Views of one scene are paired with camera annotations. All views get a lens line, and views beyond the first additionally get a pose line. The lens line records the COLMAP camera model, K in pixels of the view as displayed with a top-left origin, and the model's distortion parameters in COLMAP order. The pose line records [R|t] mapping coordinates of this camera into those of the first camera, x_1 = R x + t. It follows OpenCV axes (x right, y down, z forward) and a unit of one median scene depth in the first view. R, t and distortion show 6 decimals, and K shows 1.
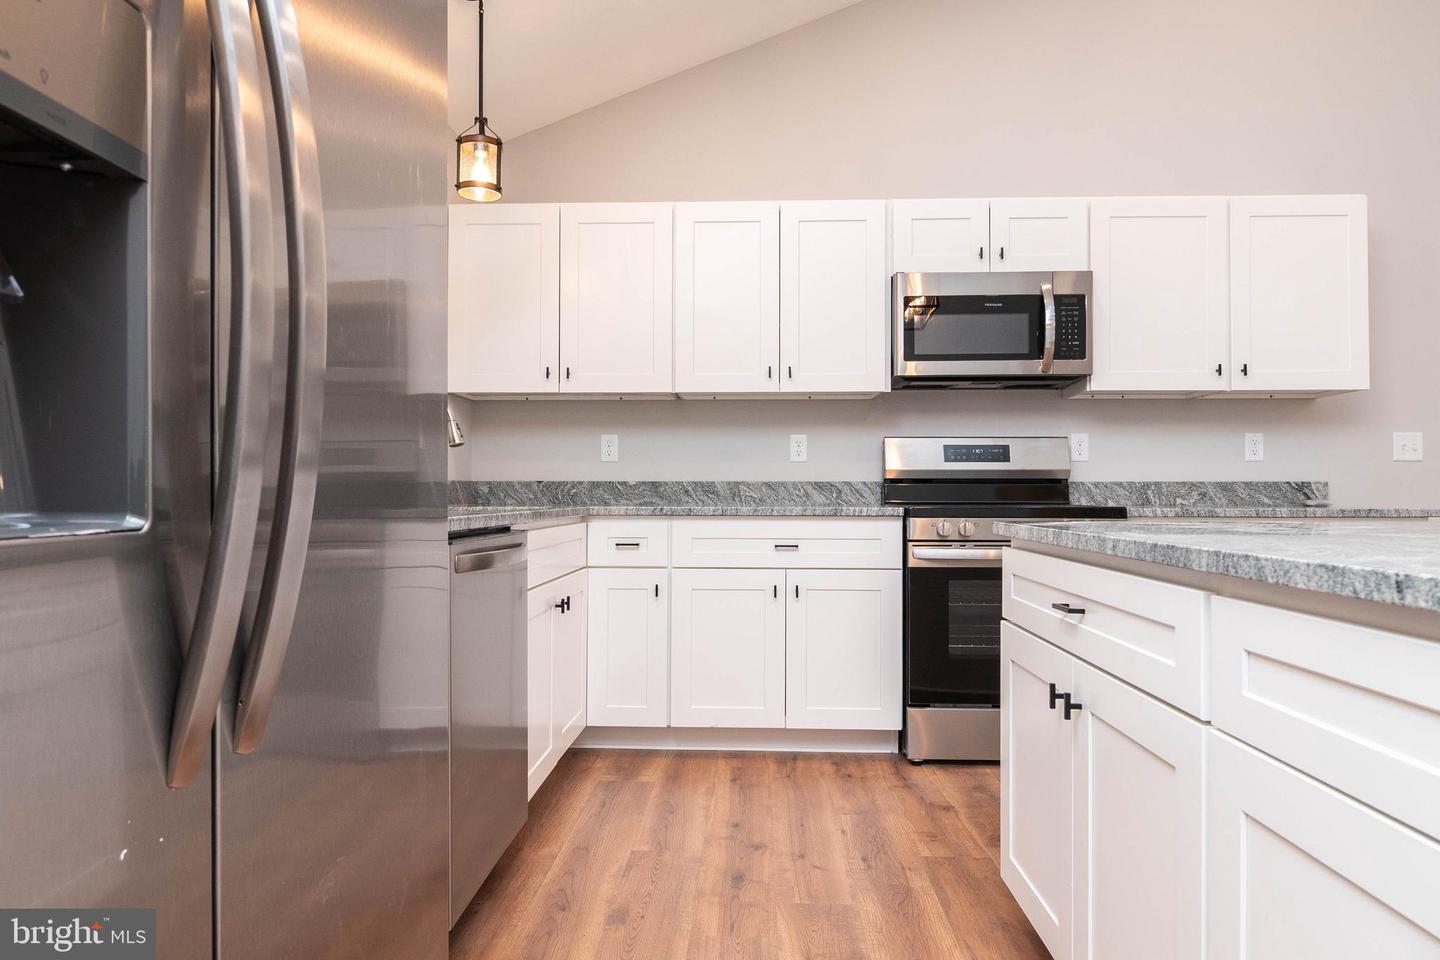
lens RADIAL K [[894.7, 0, 720.0], [0, 894.7, 480.0], [0, 0, 1]] dist [-0.002007, -0.003987]
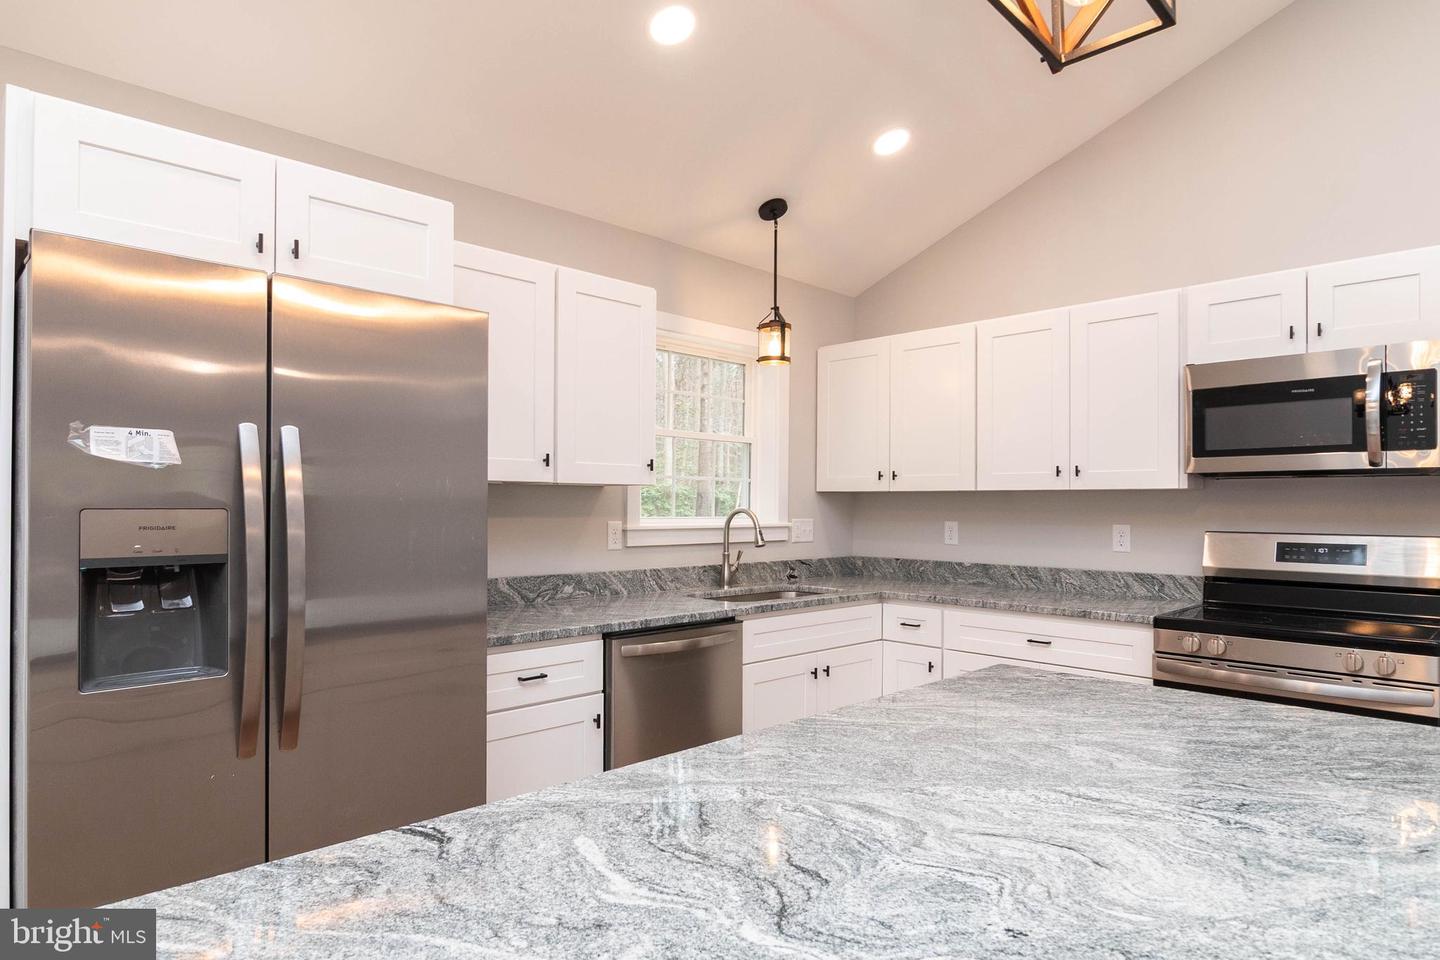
lens RADIAL K [[831.5, 0, 721.7], [0, 831.5, 500.3], [0, 0, 1]] dist [-0.004279, -0.001829]
pose [[0.730986, -0.000803, -0.682392, 0.435421], [0.005314, 0.999976, 0.004515, -0.092977], [0.682372, -0.006927, 0.730972, 0.011679]]
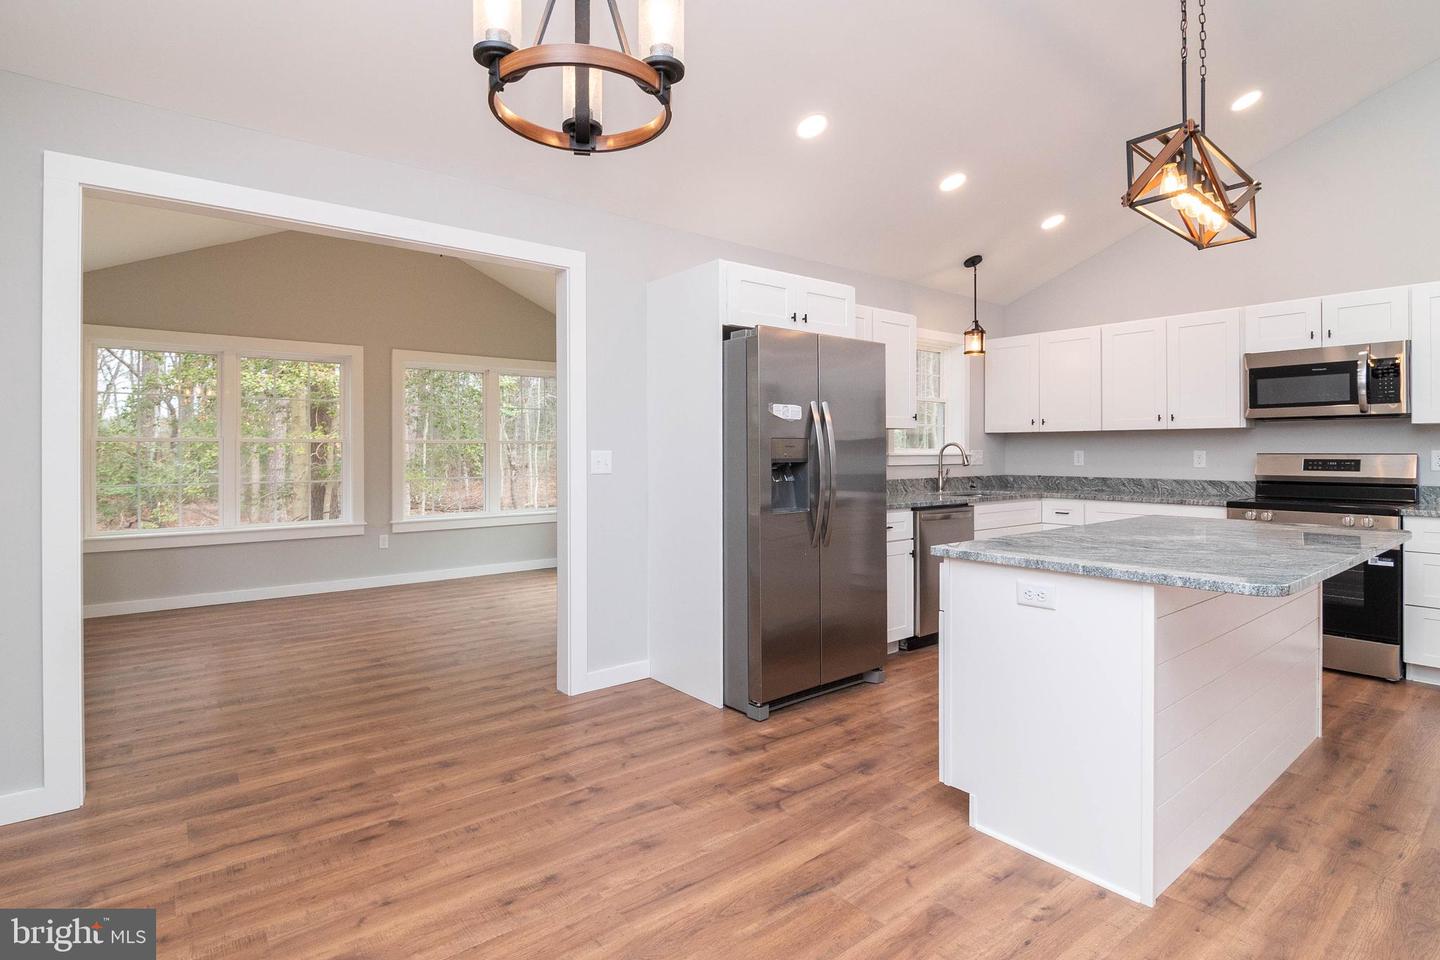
lens RADIAL K [[714.8, 0, 706.2], [0, 714.8, 451.3], [0, 0, 1]] dist [-0.007508, -0.003078]
pose [[0.649679, -0.001536, -0.760207, 0.532933], [0.013246, 0.999869, 0.009300, -0.080771], [0.760093, -0.016112, 0.649614, -0.558625]]
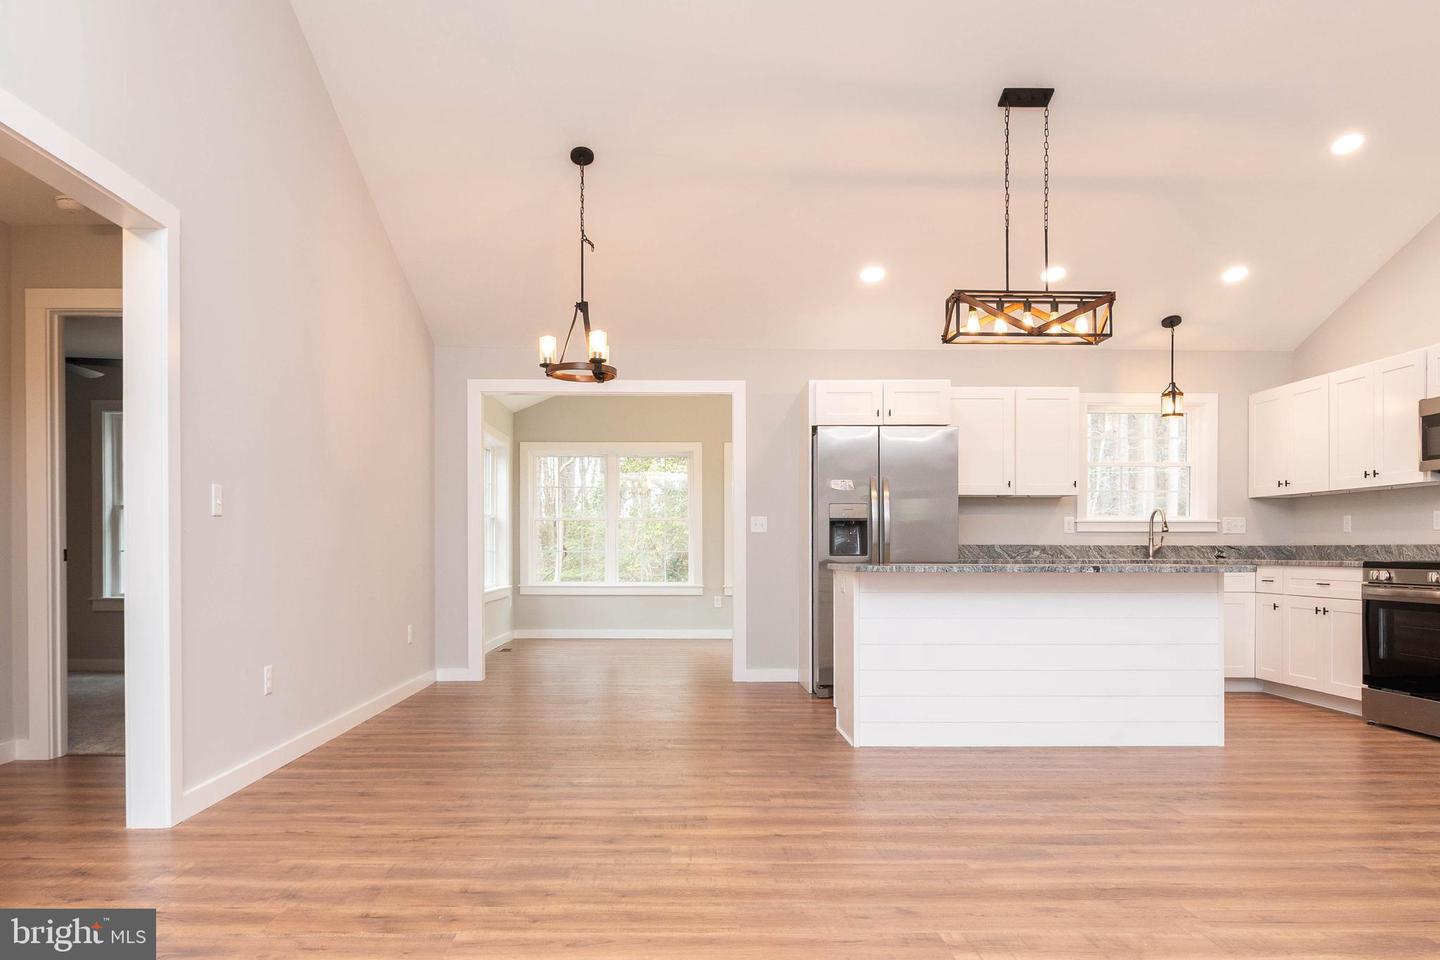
lens RADIAL K [[1022.9, 0, 685.2], [0, 1022.9, 559.4], [0, 0, 1]] dist [0.004984, -0.002101]
pose [[0.049804, 0.006792, -0.998736, 1.765698], [0.013010, 0.999888, 0.007448, -0.002166], [0.998674, -0.013364, 0.049710, -0.261977]]
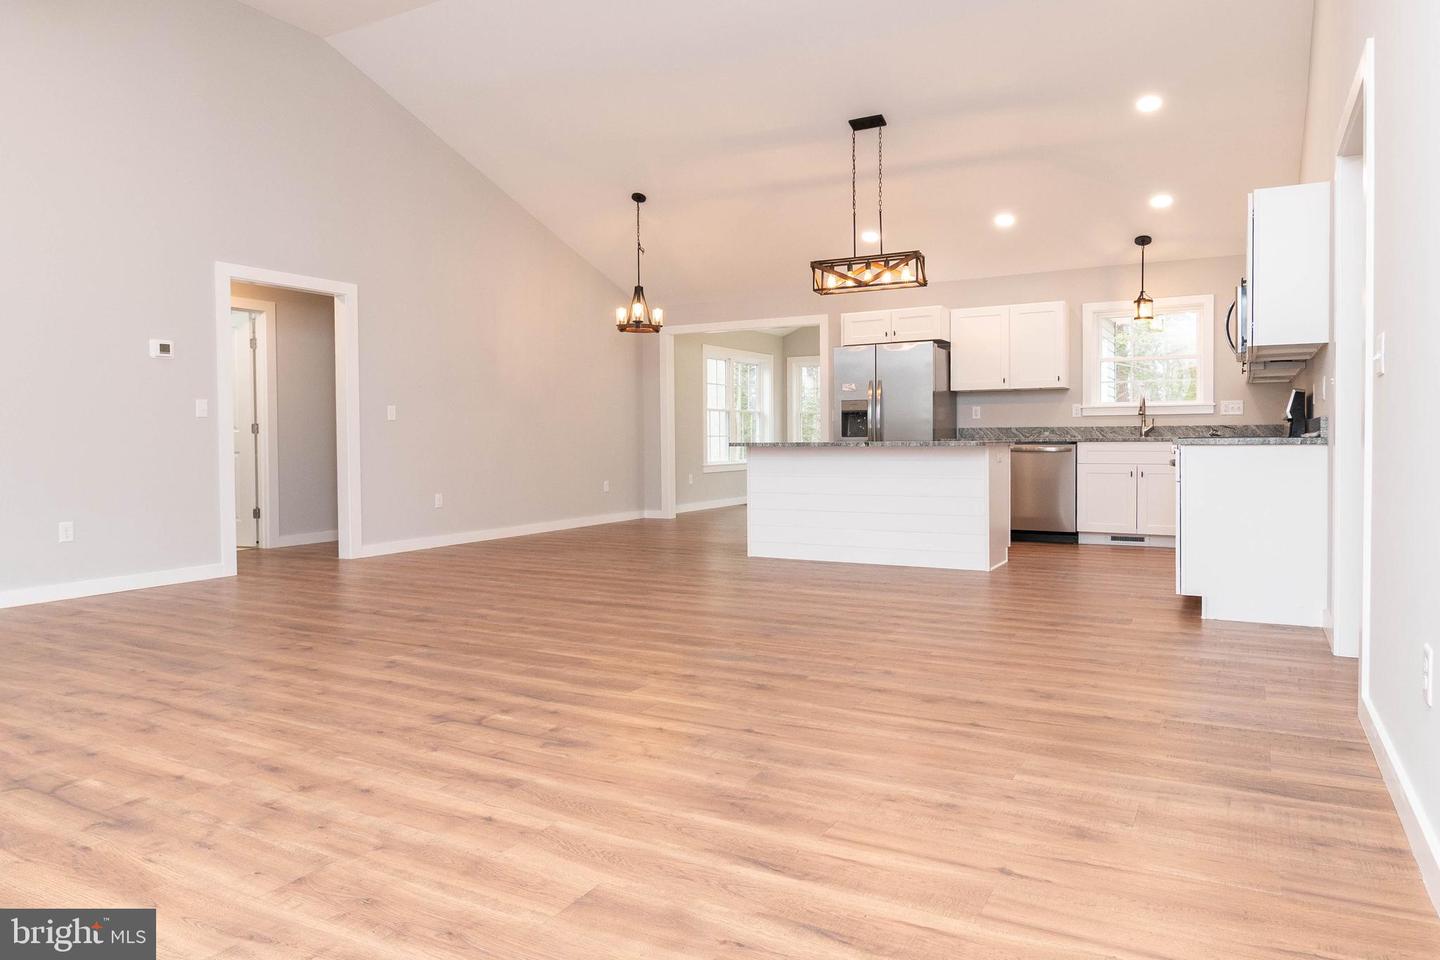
lens RADIAL K [[868.0, 0, 699.0], [0, 868.0, 449.7], [0, 0, 1]] dist [-0.000593, -0.039410]
pose [[-0.494770, 0.012719, -0.868931, 2.086178], [0.018415, 0.999822, 0.004150, 0.026108], [0.868829, -0.013948, -0.494916, 0.905932]]
